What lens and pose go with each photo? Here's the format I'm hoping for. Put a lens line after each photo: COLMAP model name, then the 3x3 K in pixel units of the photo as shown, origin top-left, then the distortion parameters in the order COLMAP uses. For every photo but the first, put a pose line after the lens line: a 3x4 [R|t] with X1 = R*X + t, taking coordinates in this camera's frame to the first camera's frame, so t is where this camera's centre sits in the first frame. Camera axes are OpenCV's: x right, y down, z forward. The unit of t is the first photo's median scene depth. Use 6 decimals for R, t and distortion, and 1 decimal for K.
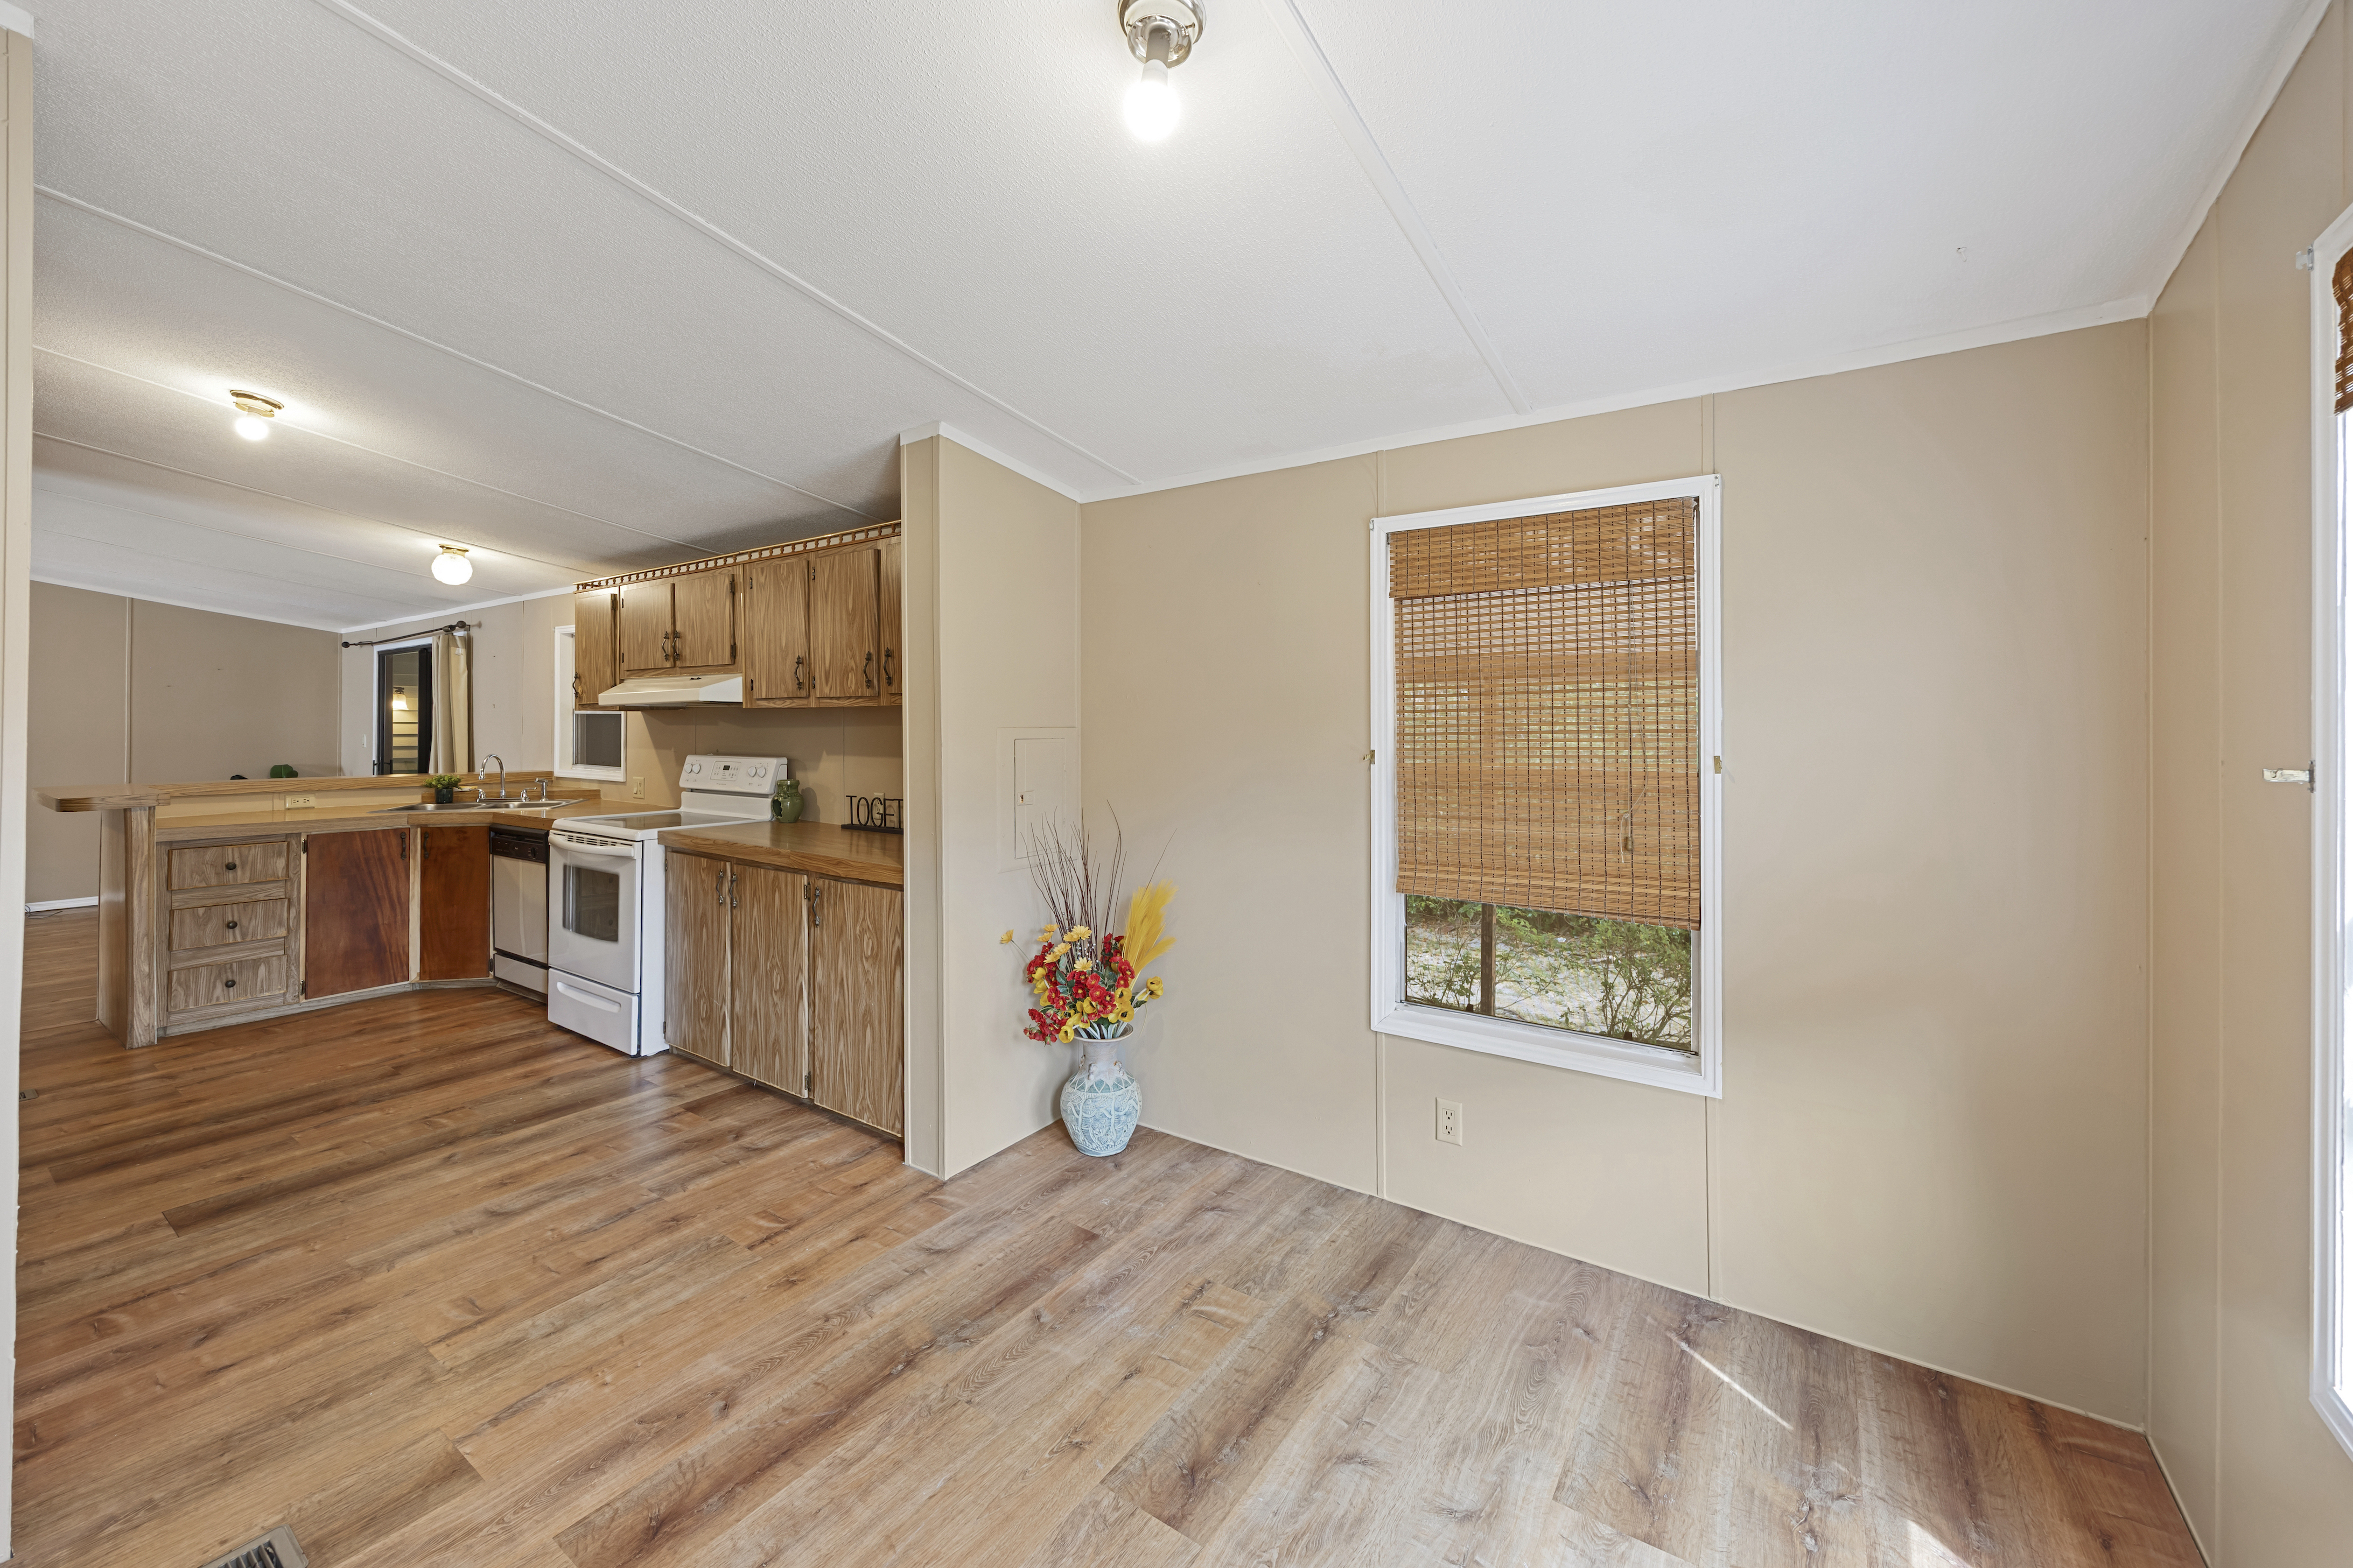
lens RADIAL K [[926.5, 0, 1187.1], [0, 926.5, 716.8], [0, 0, 1]] dist [-0.002885, -0.000045]
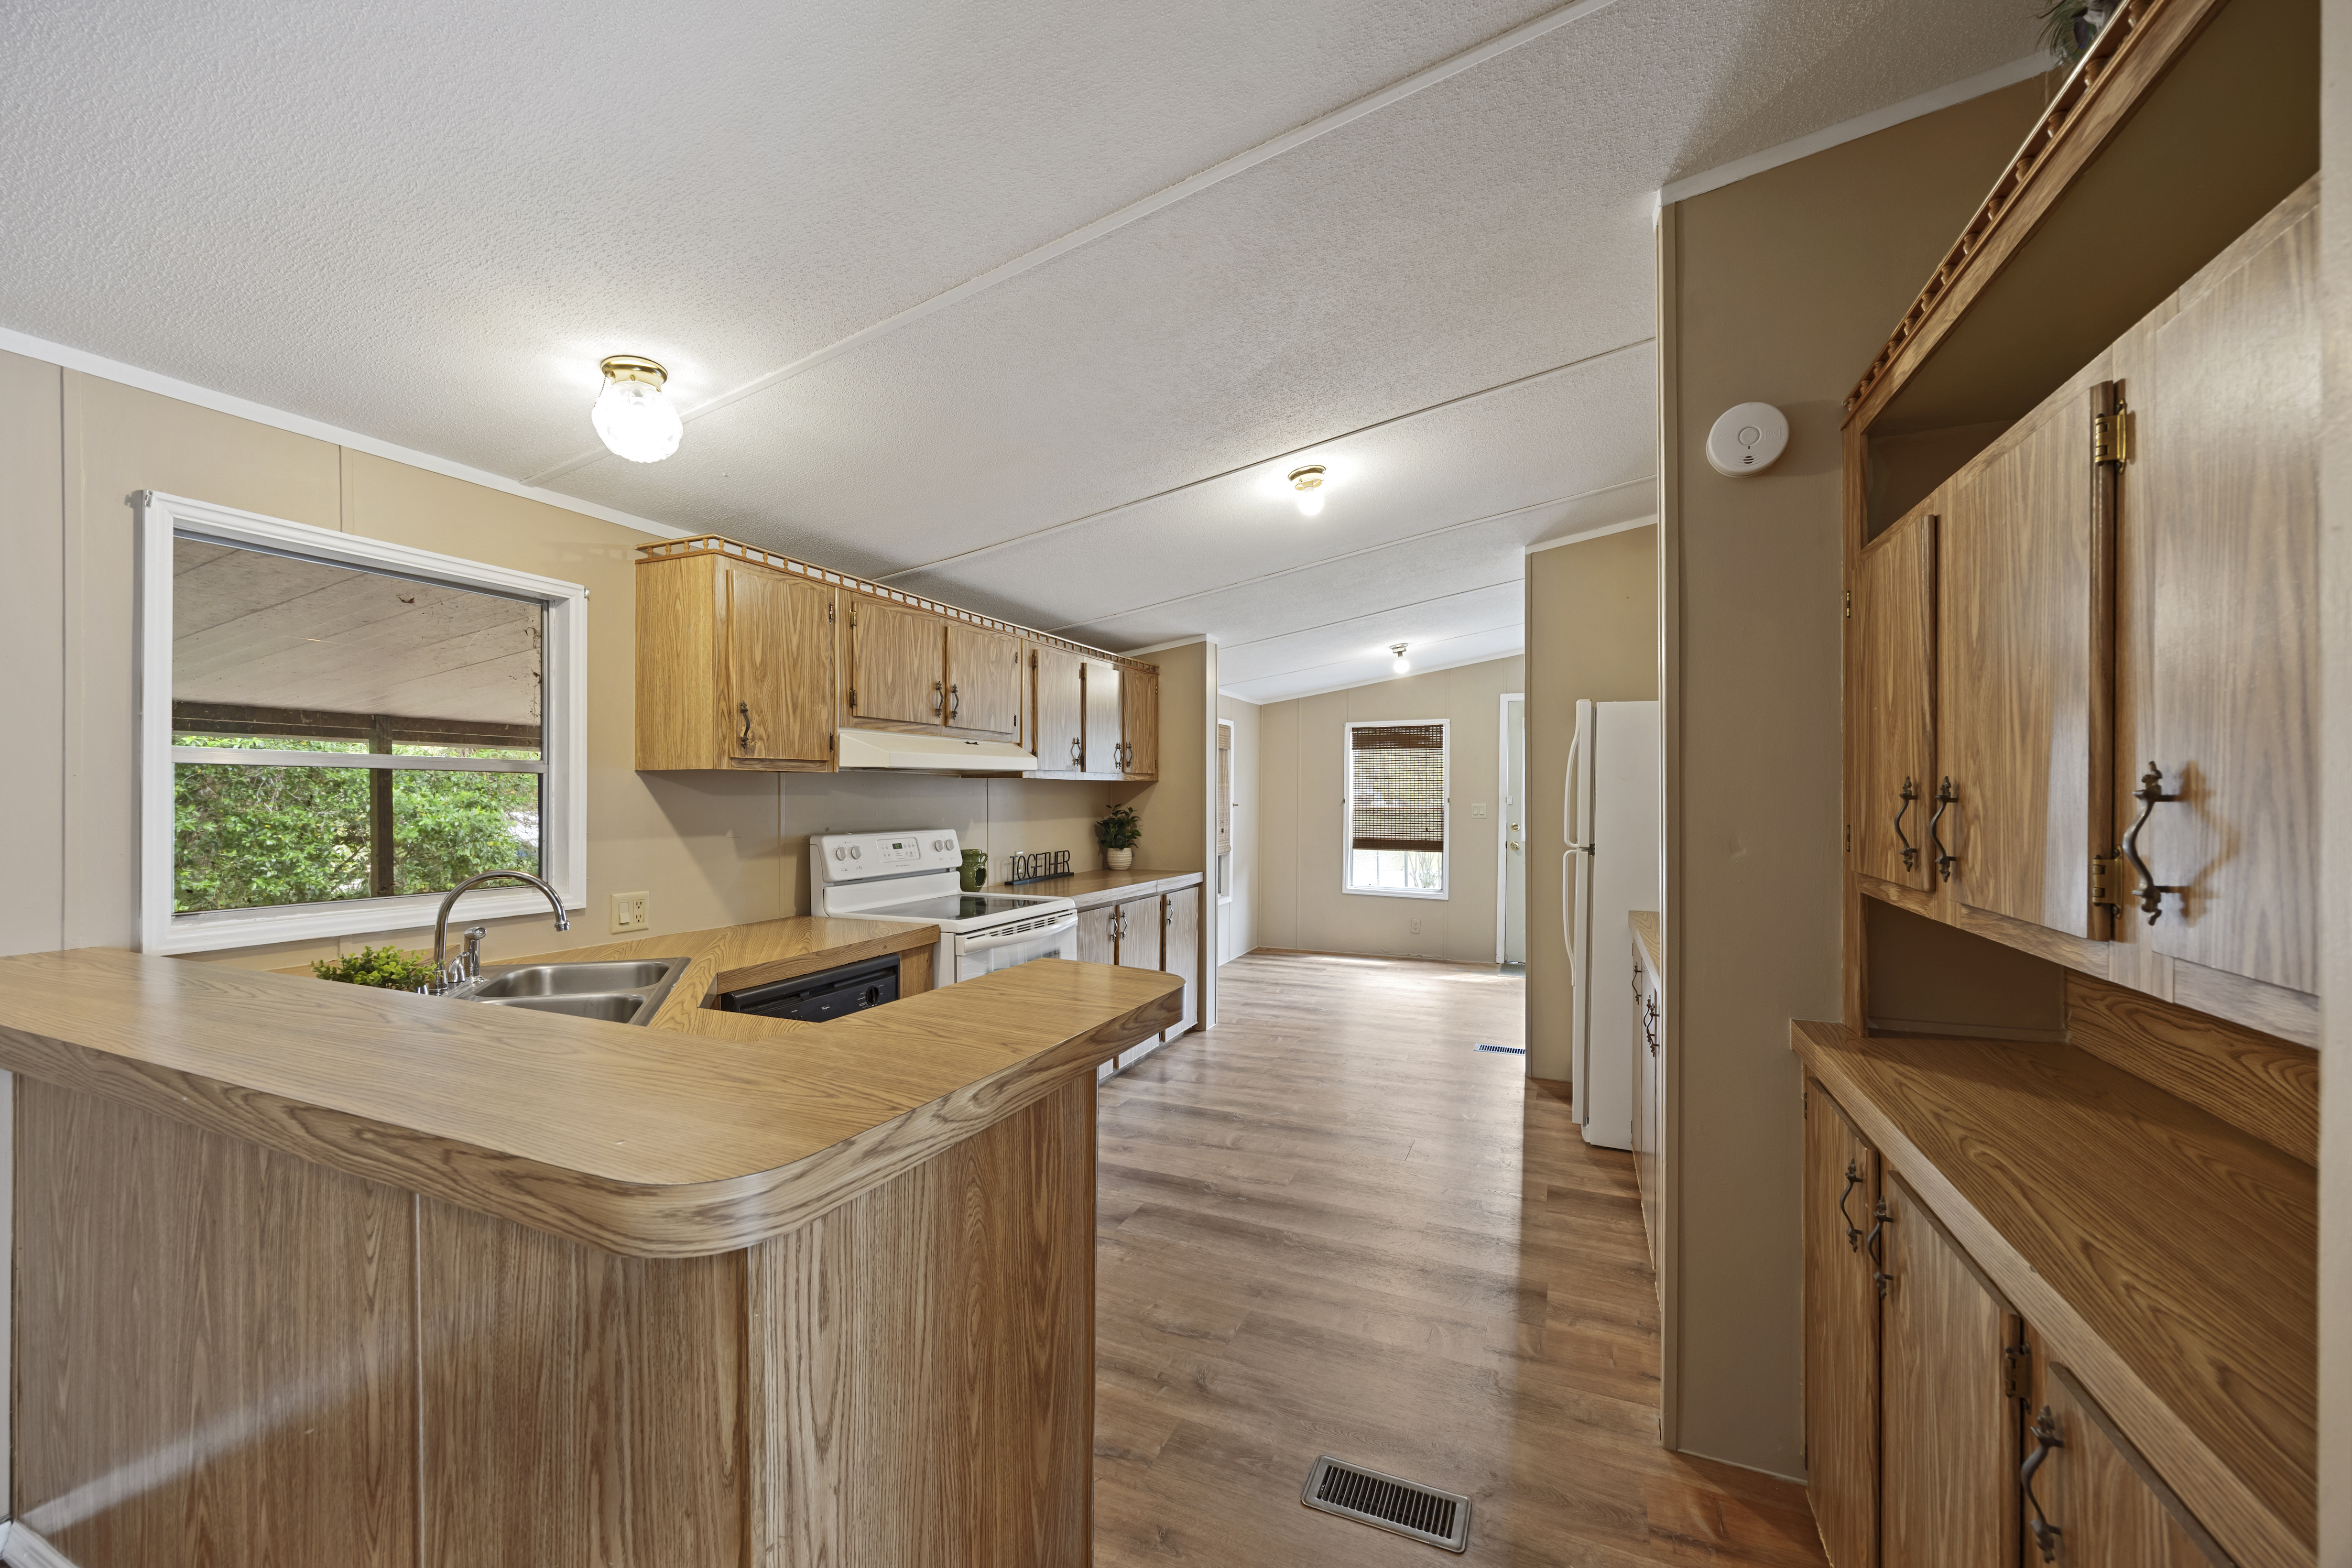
lens RADIAL K [[926.2, 0, 1176.5], [0, 926.2, 793.3], [0, 0, 1]] dist [-0.002885, -0.000045]
pose [[-0.191328, 0.002574, 0.981523, -1.559434], [-0.004801, 0.999982, -0.003558, 0.011029], [-0.981514, -0.005393, -0.191312, 1.045441]]
